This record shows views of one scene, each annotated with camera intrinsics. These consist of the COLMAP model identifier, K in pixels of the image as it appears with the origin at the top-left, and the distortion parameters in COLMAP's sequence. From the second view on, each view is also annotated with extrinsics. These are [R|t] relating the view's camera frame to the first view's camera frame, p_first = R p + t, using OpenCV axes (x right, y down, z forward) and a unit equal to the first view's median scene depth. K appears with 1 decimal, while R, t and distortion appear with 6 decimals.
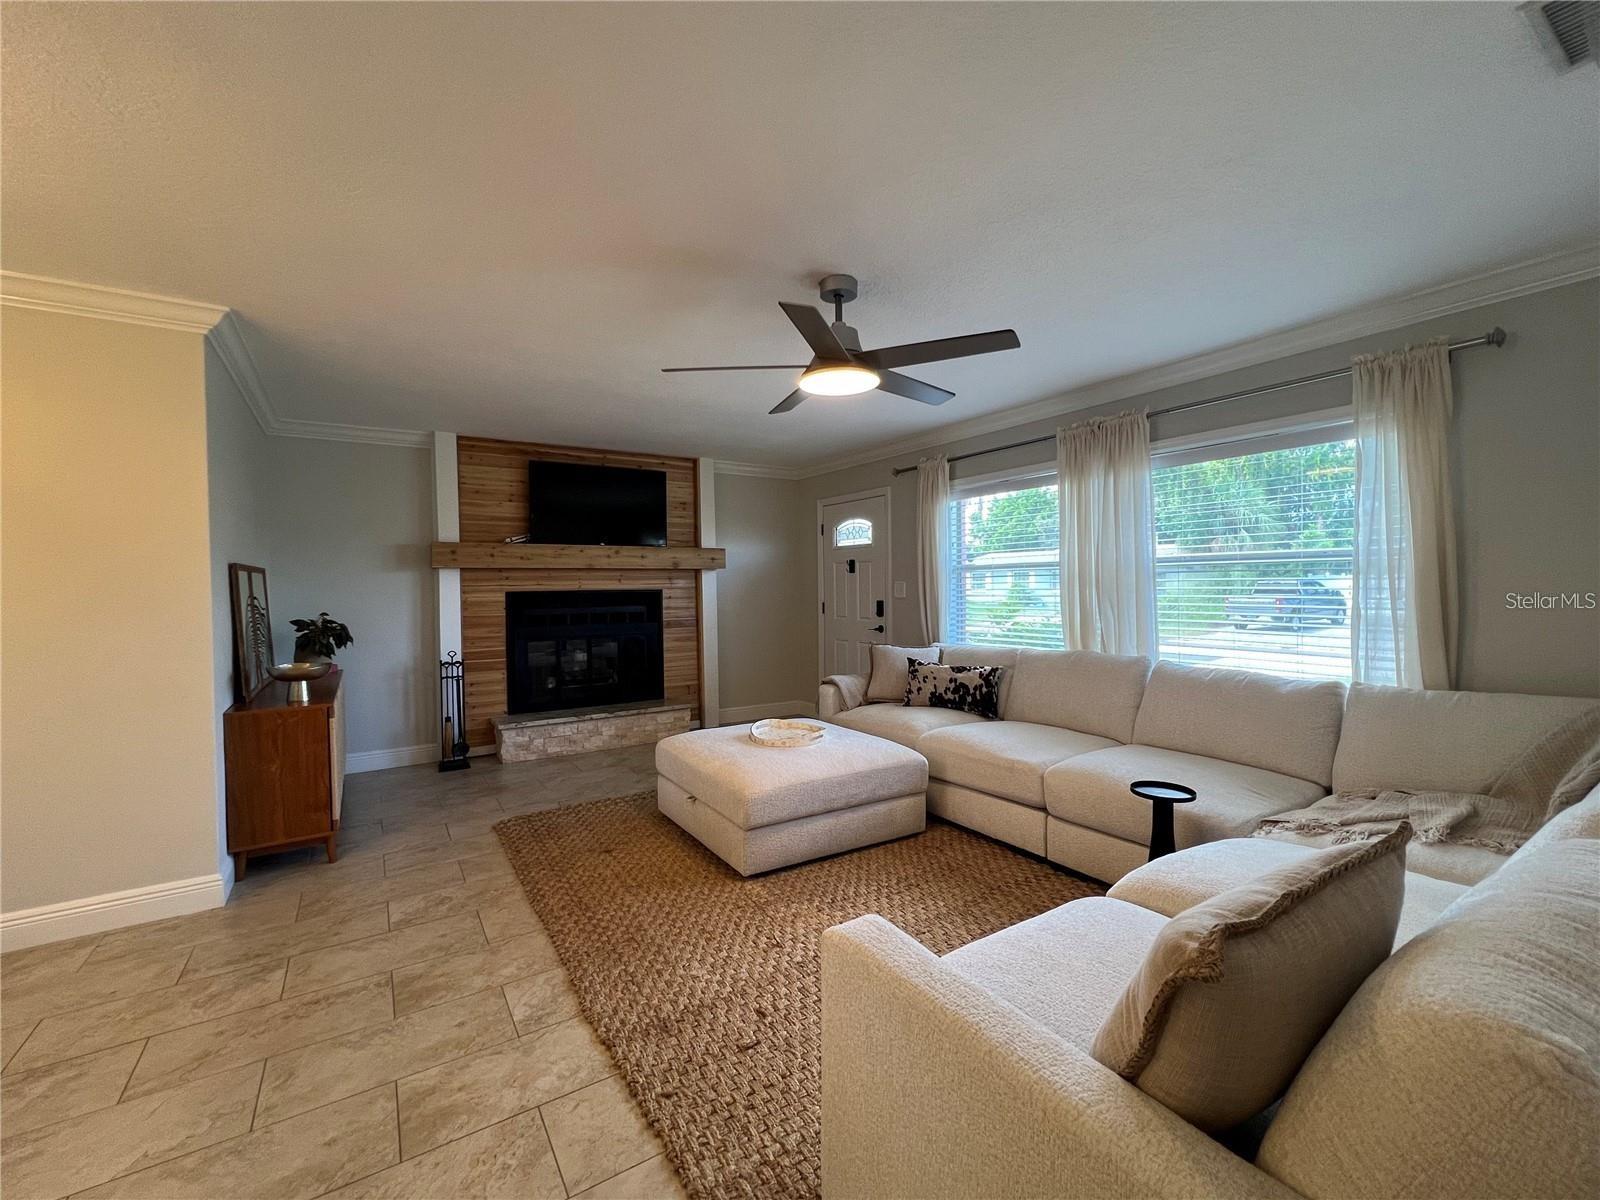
lens RADIAL K [[671.4, 0, 795.3], [0, 671.4, 596.9], [0, 0, 1]] dist [-0.001115, 0.000463]
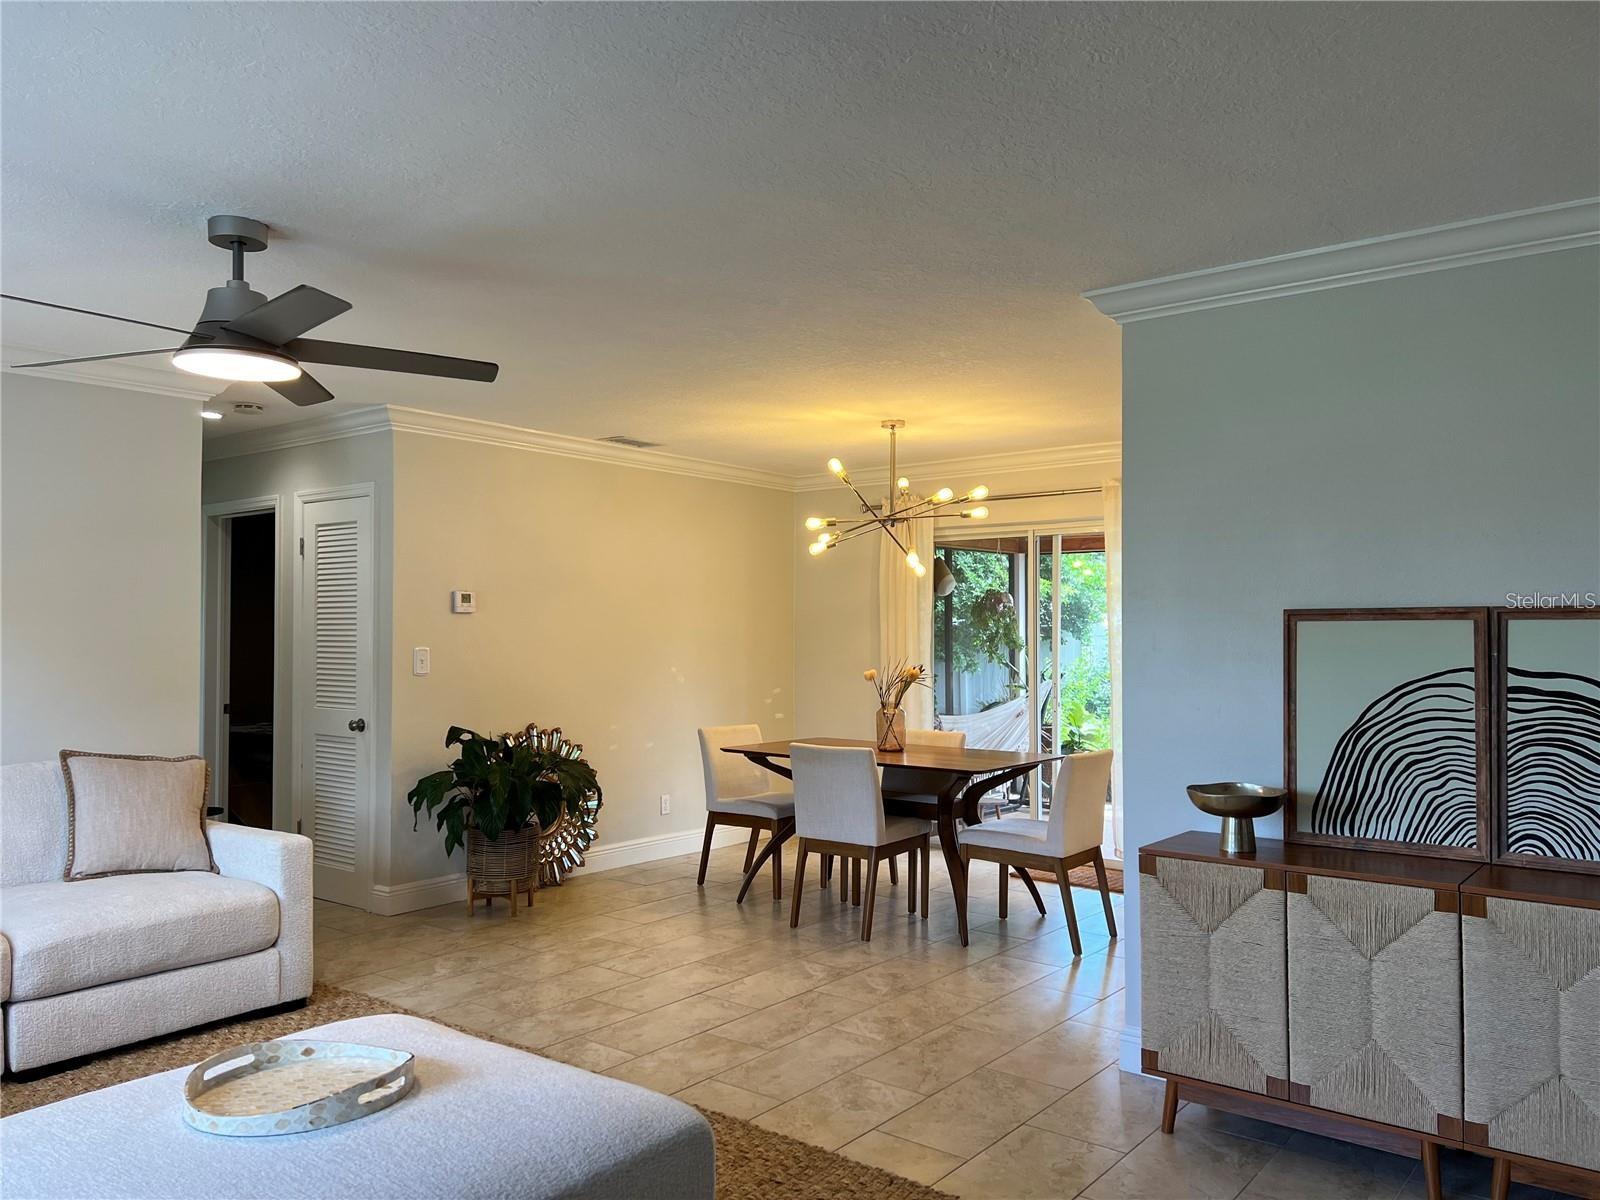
lens RADIAL K [[1201.0, 0, 800.0], [0, 1201.0, 600.0], [0, 0, 1]] dist [0.069504, -0.075061]
pose [[-0.944554, 0.000518, -0.328356, -0.034597], [0.002226, 0.999986, -0.004826, -0.035358], [0.328348, -0.005289, -0.944542, 1.225847]]
